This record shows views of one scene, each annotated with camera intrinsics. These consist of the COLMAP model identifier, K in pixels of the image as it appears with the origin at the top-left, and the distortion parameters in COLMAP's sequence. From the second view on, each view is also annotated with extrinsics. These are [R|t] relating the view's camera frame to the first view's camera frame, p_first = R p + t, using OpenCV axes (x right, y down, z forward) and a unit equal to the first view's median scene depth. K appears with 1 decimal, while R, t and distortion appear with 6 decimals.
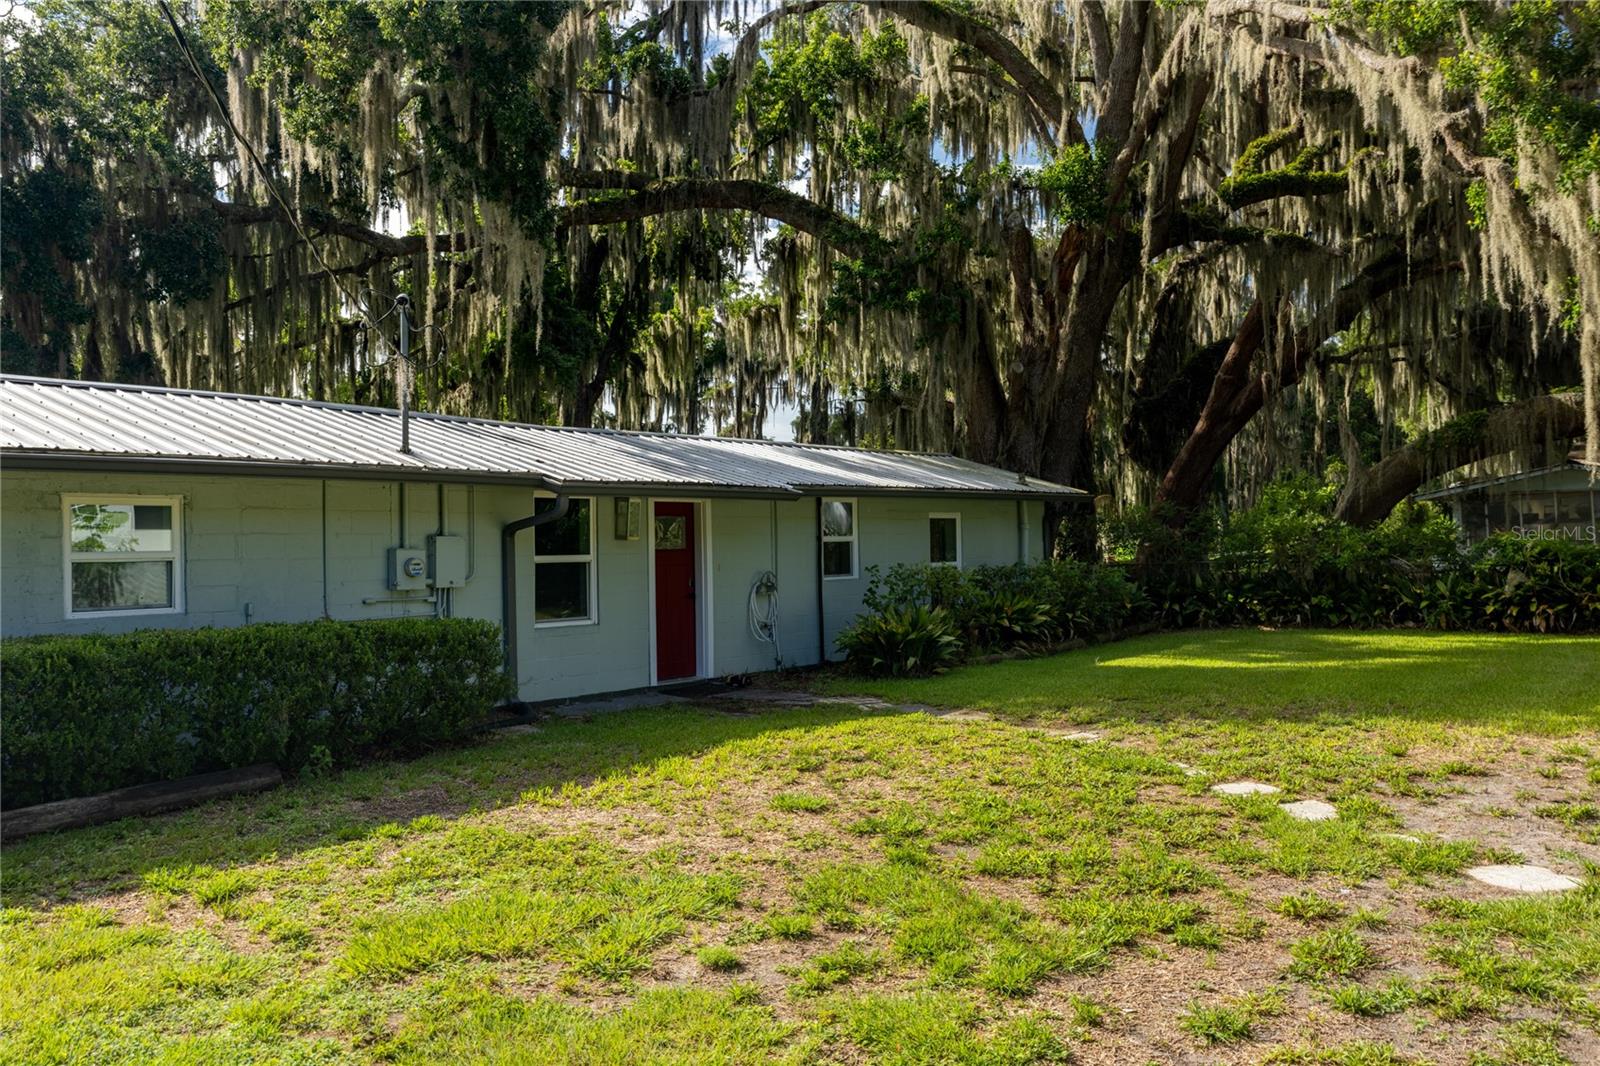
lens RADIAL K [[1317.6, 0, 801.0], [0, 1317.6, 531.5], [0, 0, 1]] dist [0.001125, -0.004038]
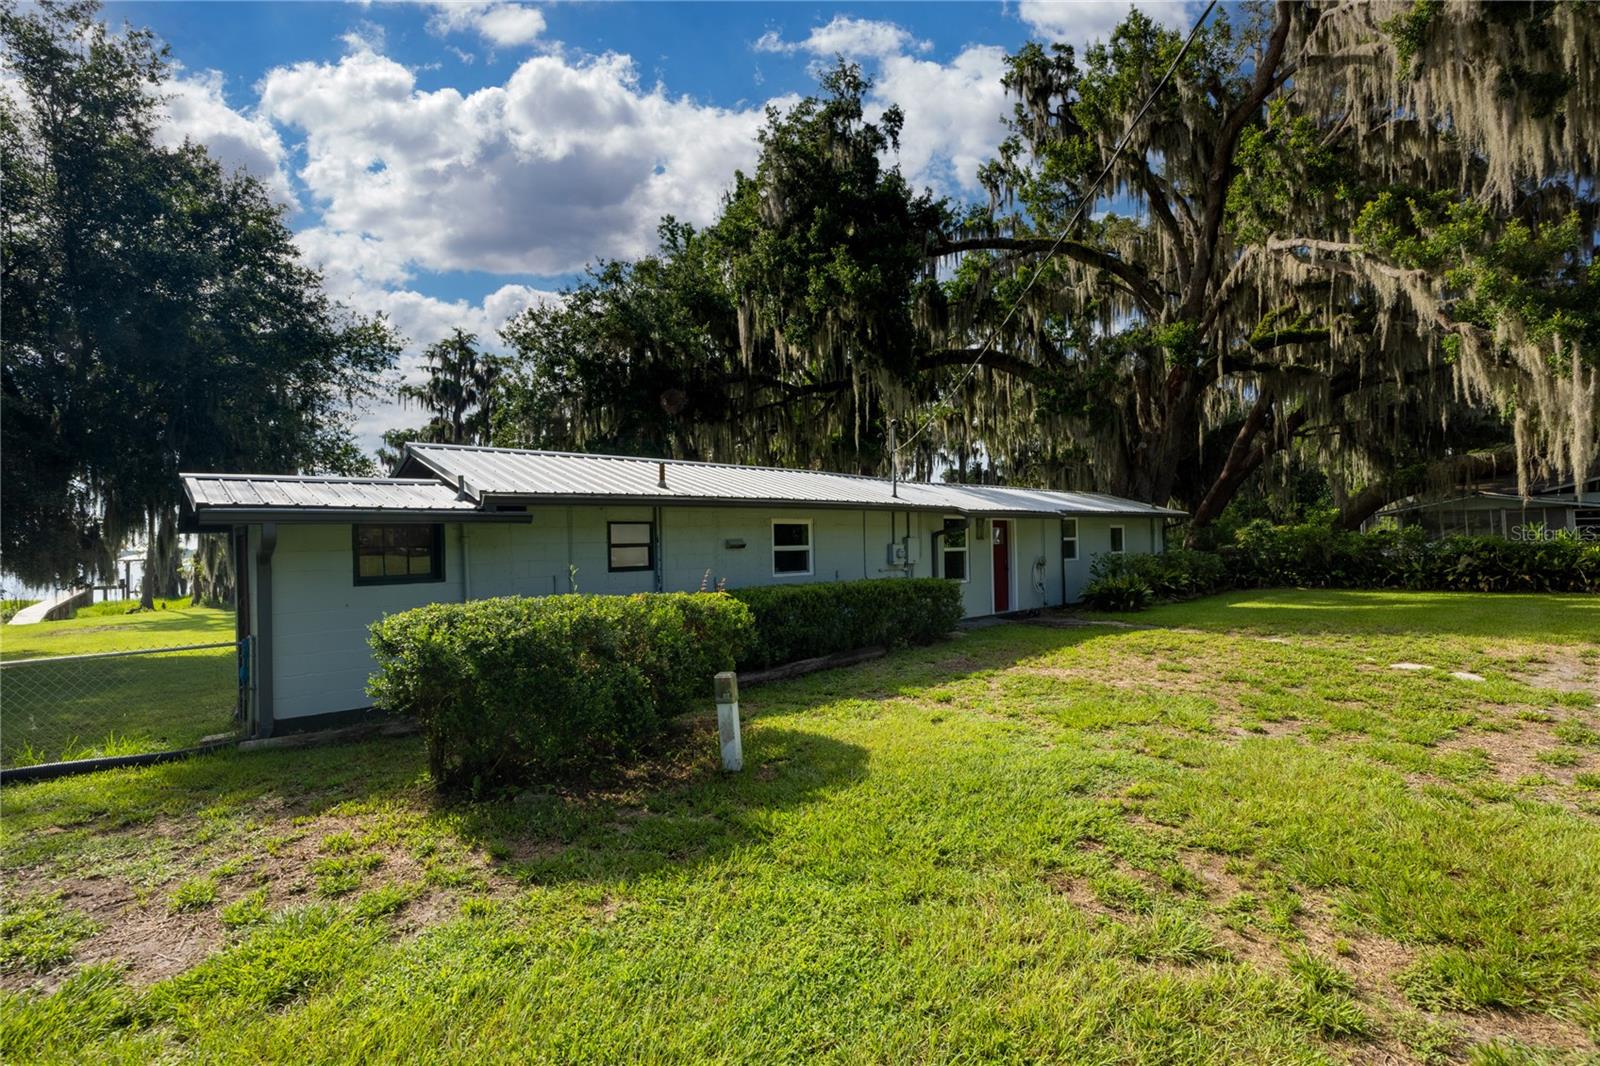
lens RADIAL K [[729.1, 0, 798.7], [0, 729.1, 534.9], [0, 0, 1]] dist [-0.009744, -0.000179]
pose [[0.986052, -0.004032, -0.166389, -0.179671], [0.003765, 0.999991, -0.001920, 0.000131], [0.166396, 0.001267, 0.986058, -0.096376]]
